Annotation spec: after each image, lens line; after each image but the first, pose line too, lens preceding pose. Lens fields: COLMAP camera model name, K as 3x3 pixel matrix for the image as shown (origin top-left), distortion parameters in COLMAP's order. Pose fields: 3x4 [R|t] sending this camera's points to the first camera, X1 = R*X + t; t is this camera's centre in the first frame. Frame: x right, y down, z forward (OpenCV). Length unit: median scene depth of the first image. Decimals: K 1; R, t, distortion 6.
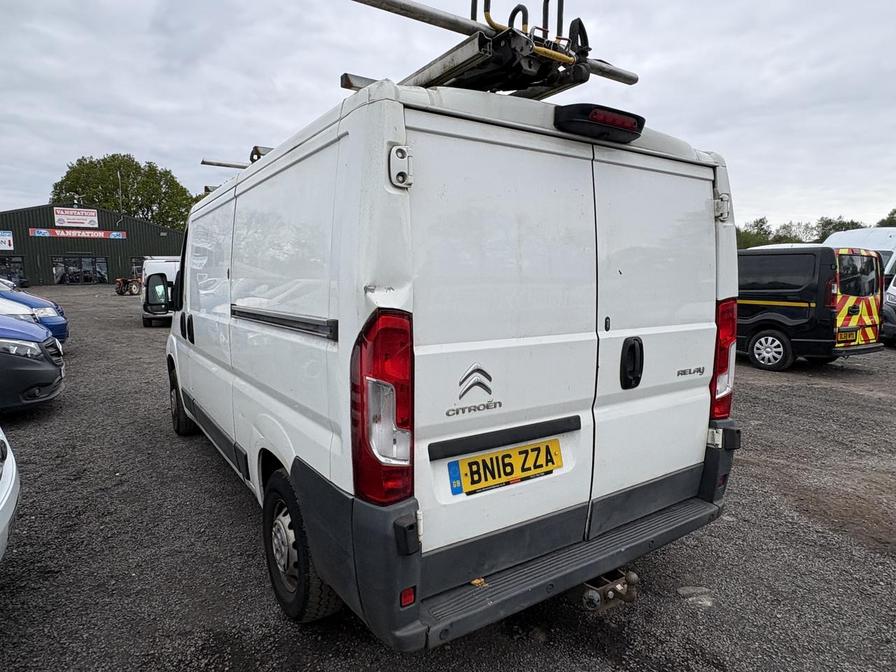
lens RADIAL K [[544.2, 0, 448.0], [0, 544.2, 336.0], [0, 0, 1]] dist [-0.002251, -0.000121]
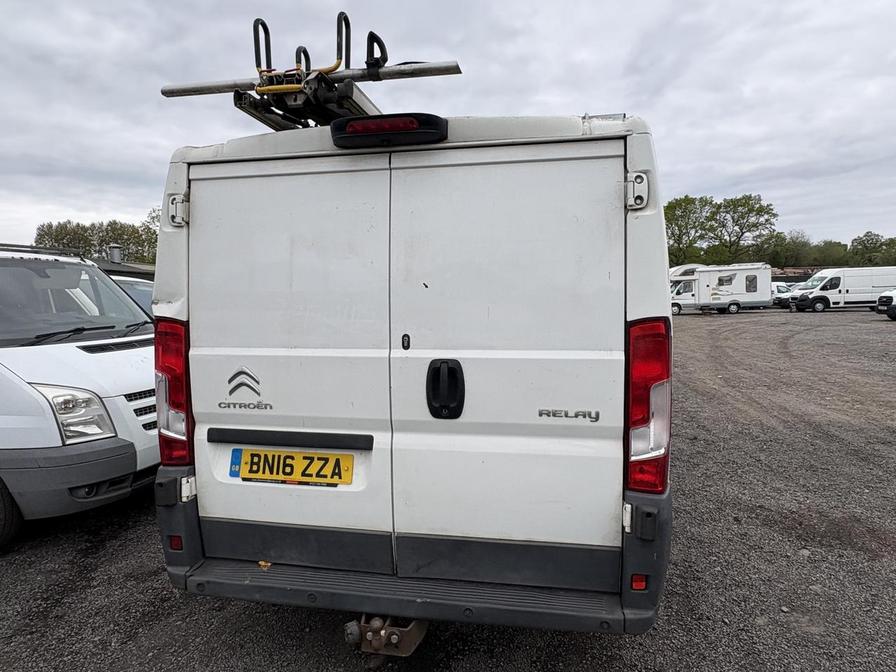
lens RADIAL K [[546.1, 0, 446.1], [0, 546.1, 327.1], [0, 0, 1]] dist [-0.001594, 0.000104]
pose [[0.711776, 0.032615, -0.701648, 1.029533], [-0.066007, 0.997607, -0.020588, -0.033921], [0.699298, 0.060968, 0.712226, 0.407485]]
